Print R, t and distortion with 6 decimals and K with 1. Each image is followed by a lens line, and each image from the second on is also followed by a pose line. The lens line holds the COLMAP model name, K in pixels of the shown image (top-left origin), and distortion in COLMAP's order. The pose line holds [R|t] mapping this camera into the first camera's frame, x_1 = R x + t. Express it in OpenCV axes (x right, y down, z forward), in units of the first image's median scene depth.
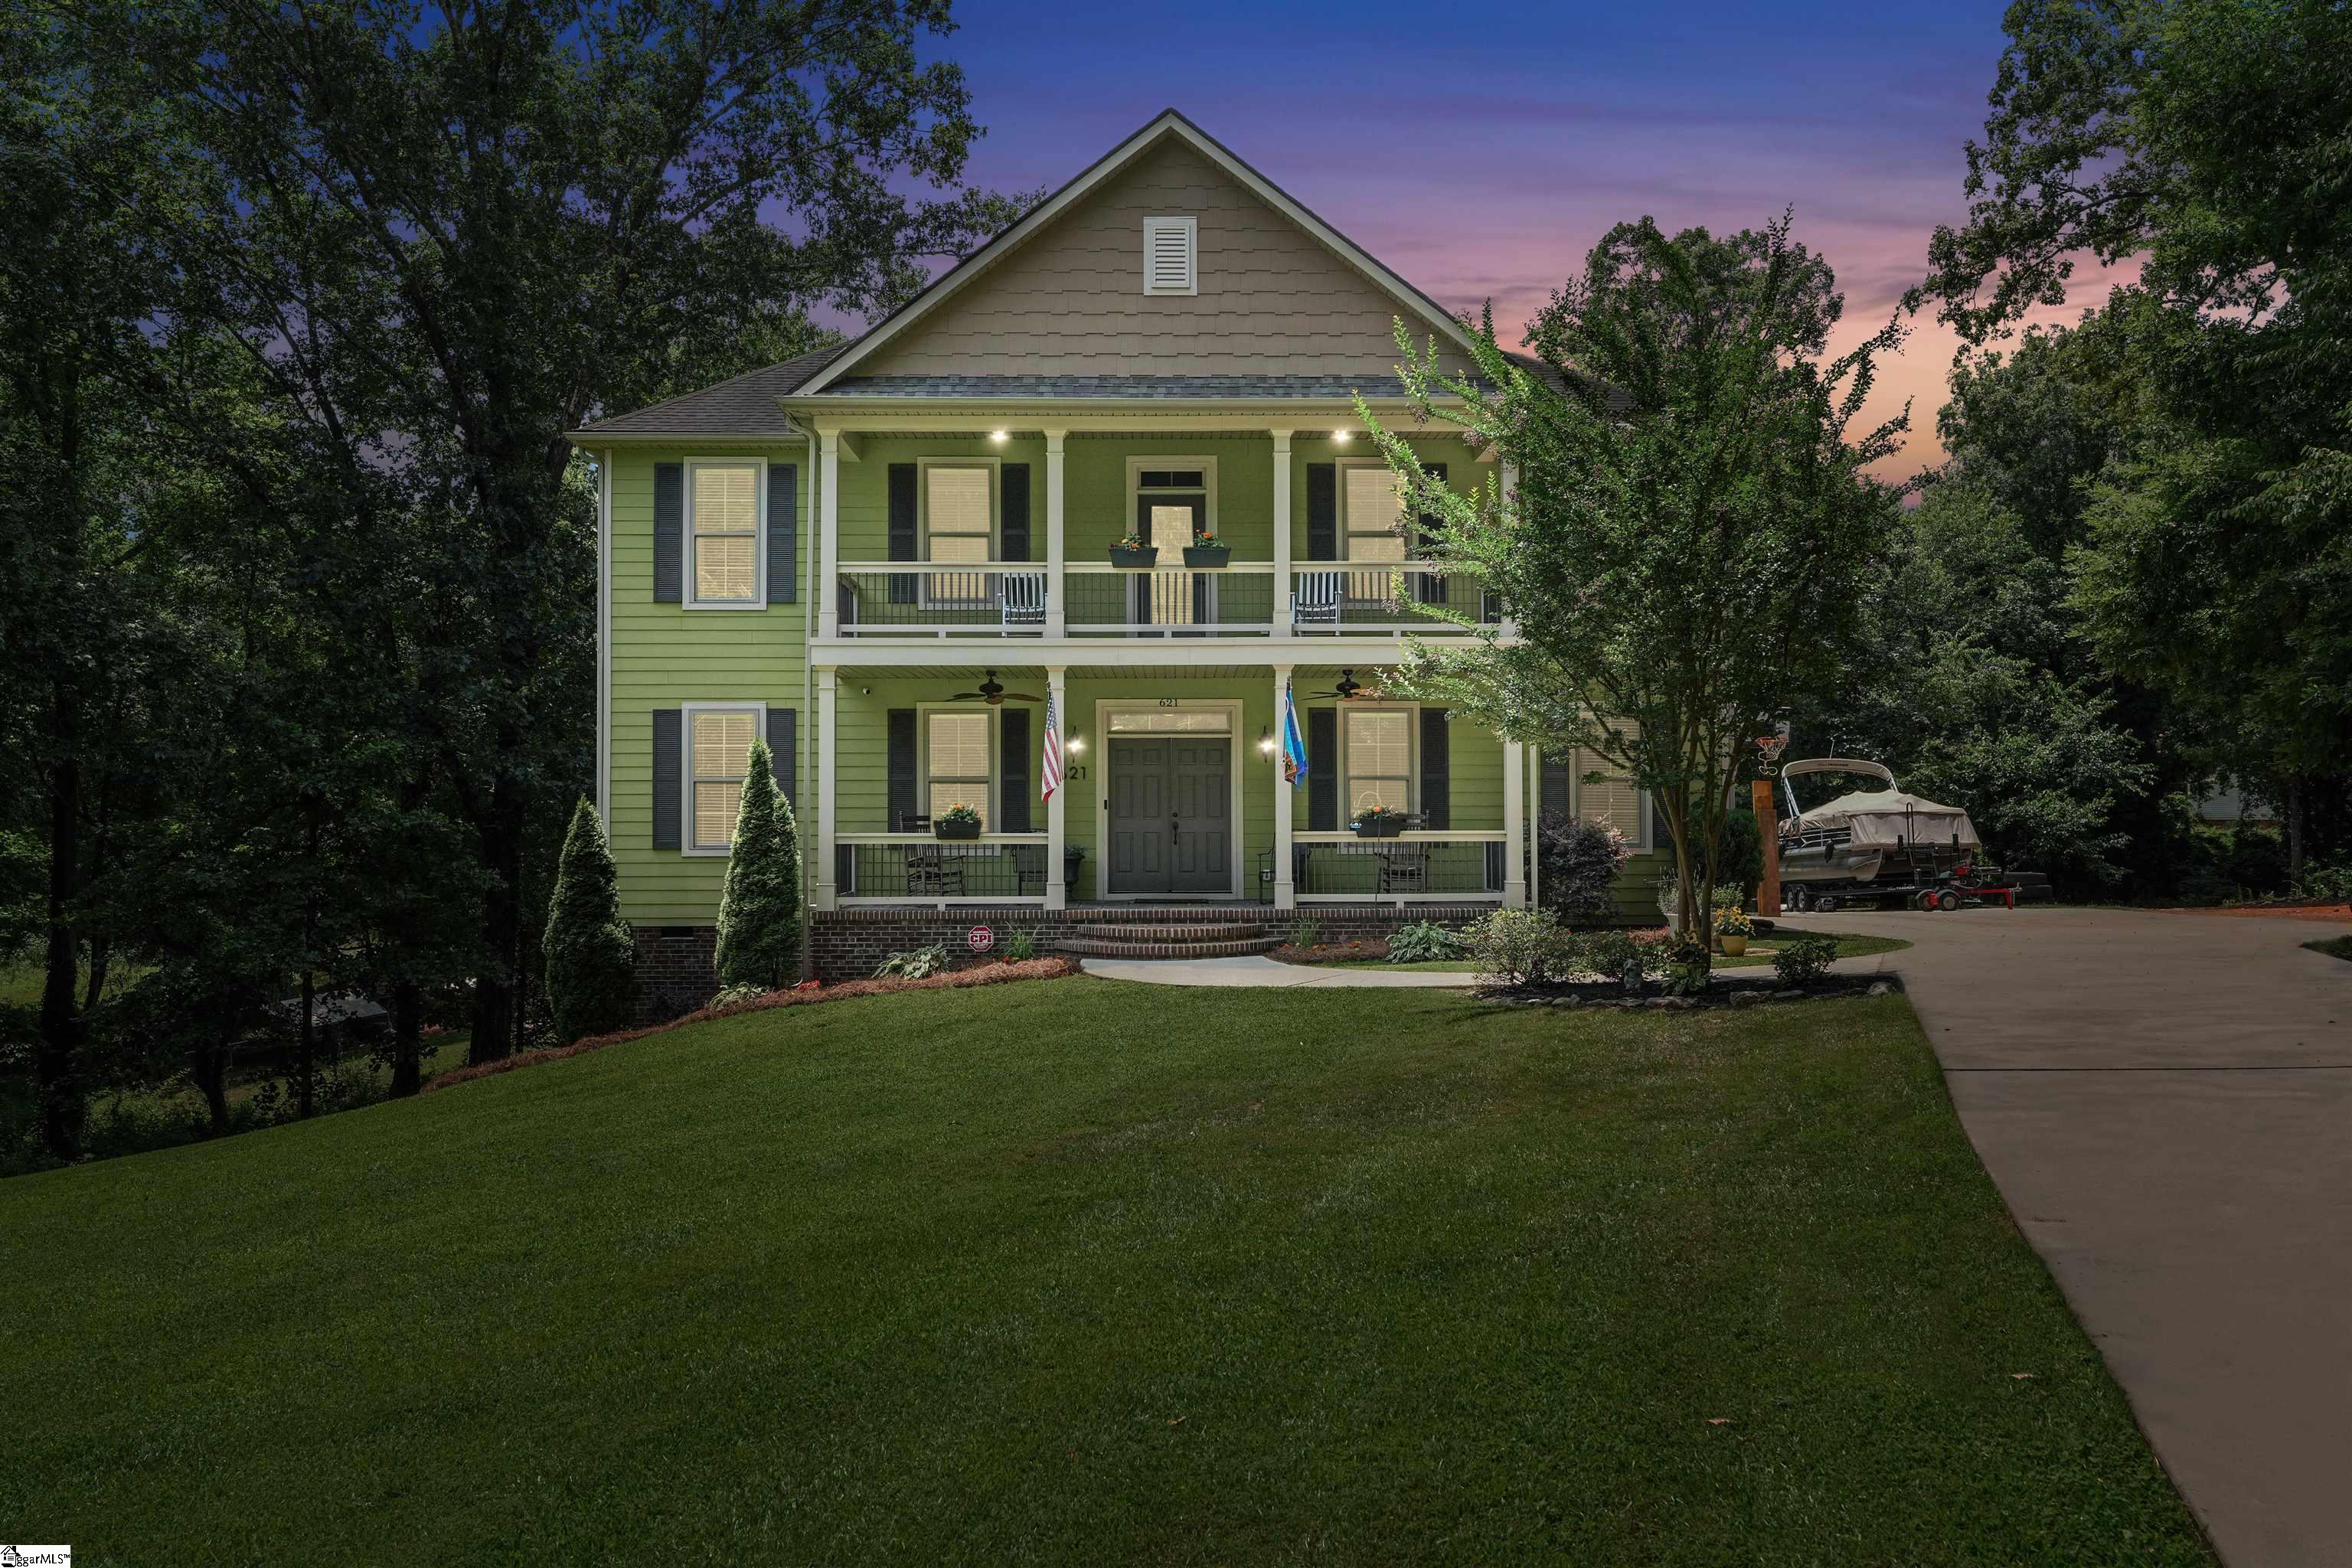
lens RADIAL K [[1880.4, 0, 1176.0], [0, 1880.4, 784.0], [0, 0, 1]] dist [-0.002579, 0.001598]
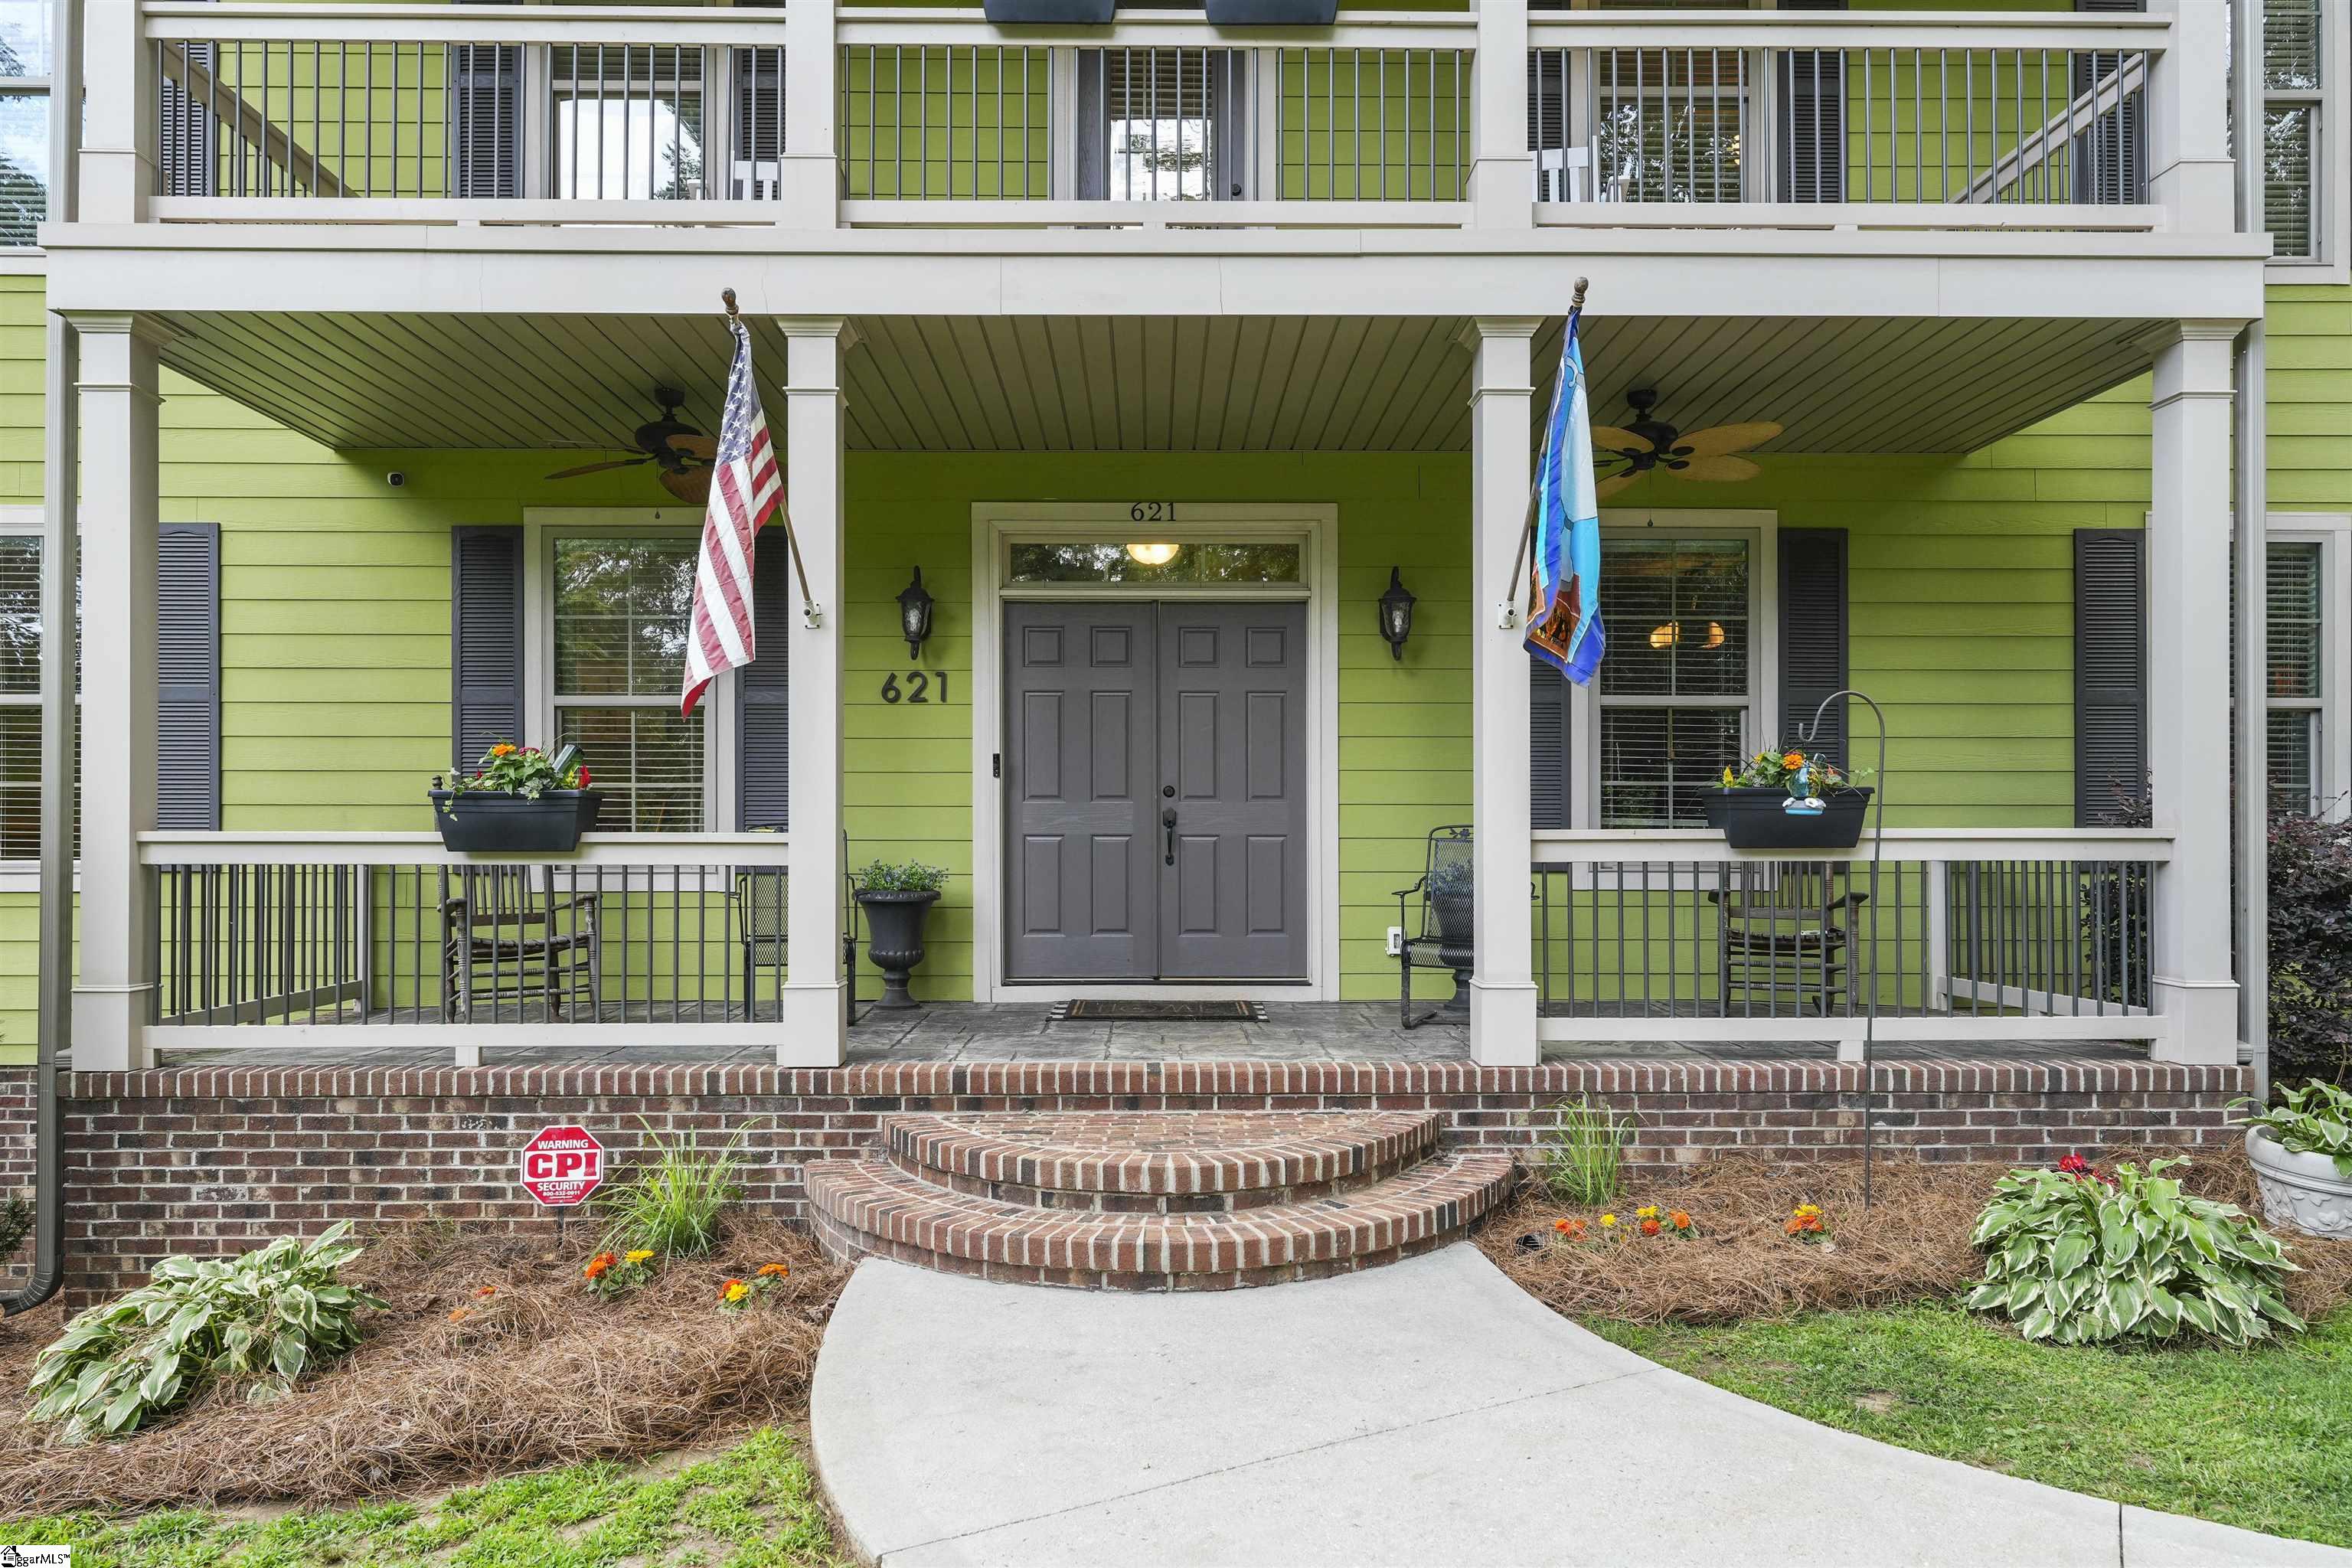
lens RADIAL K [[1658.4, 0, 1176.0], [0, 1658.4, 784.0], [0, 0, 1]] dist [0.000651, 0.000012]
pose [[0.999894, 0.002460, 0.014364, -0.004681], [-0.002279, 0.999918, -0.012610, 0.021038], [-0.014394, 0.012576, 0.999817, 0.701921]]
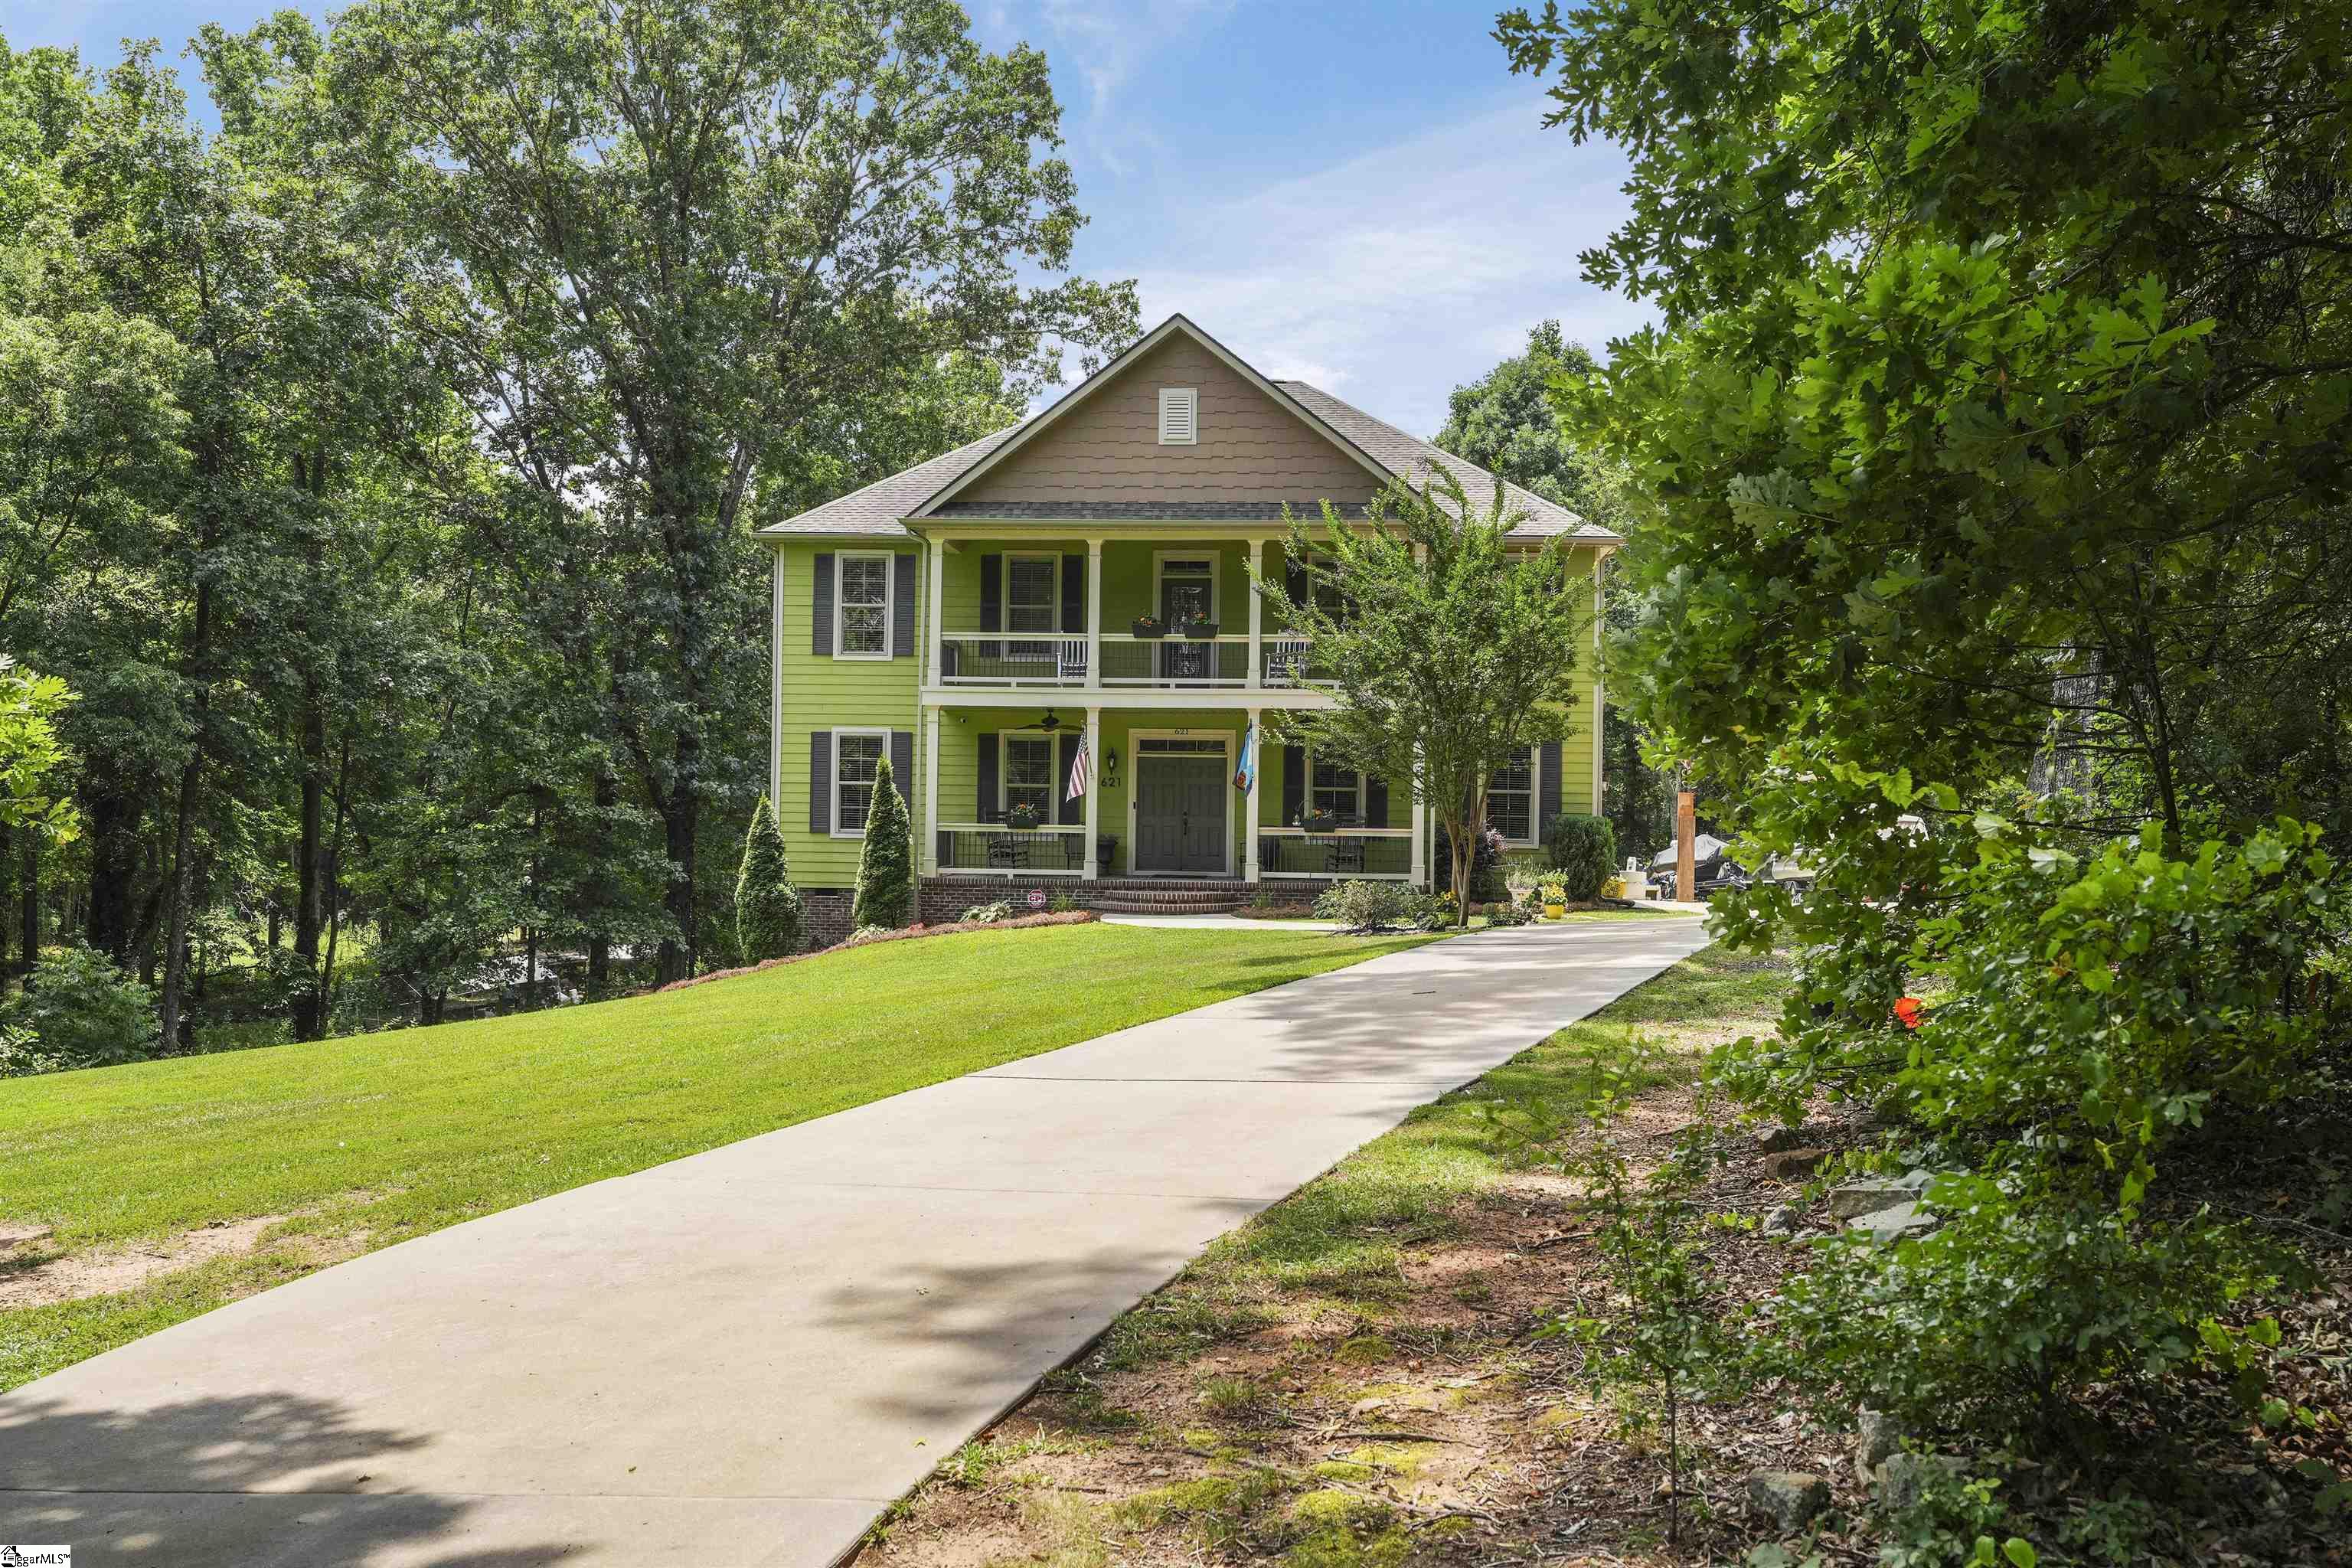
lens RADIAL K [[2106.5, 0, 1176.0], [0, 2106.5, 784.0], [0, 0, 1]] dist [0.001087, -0.000567]
pose [[0.996172, 0.014449, -0.086211, 0.134413], [-0.013910, 0.999880, 0.006850, -0.016626], [0.086299, -0.005625, 0.996253, -0.566366]]
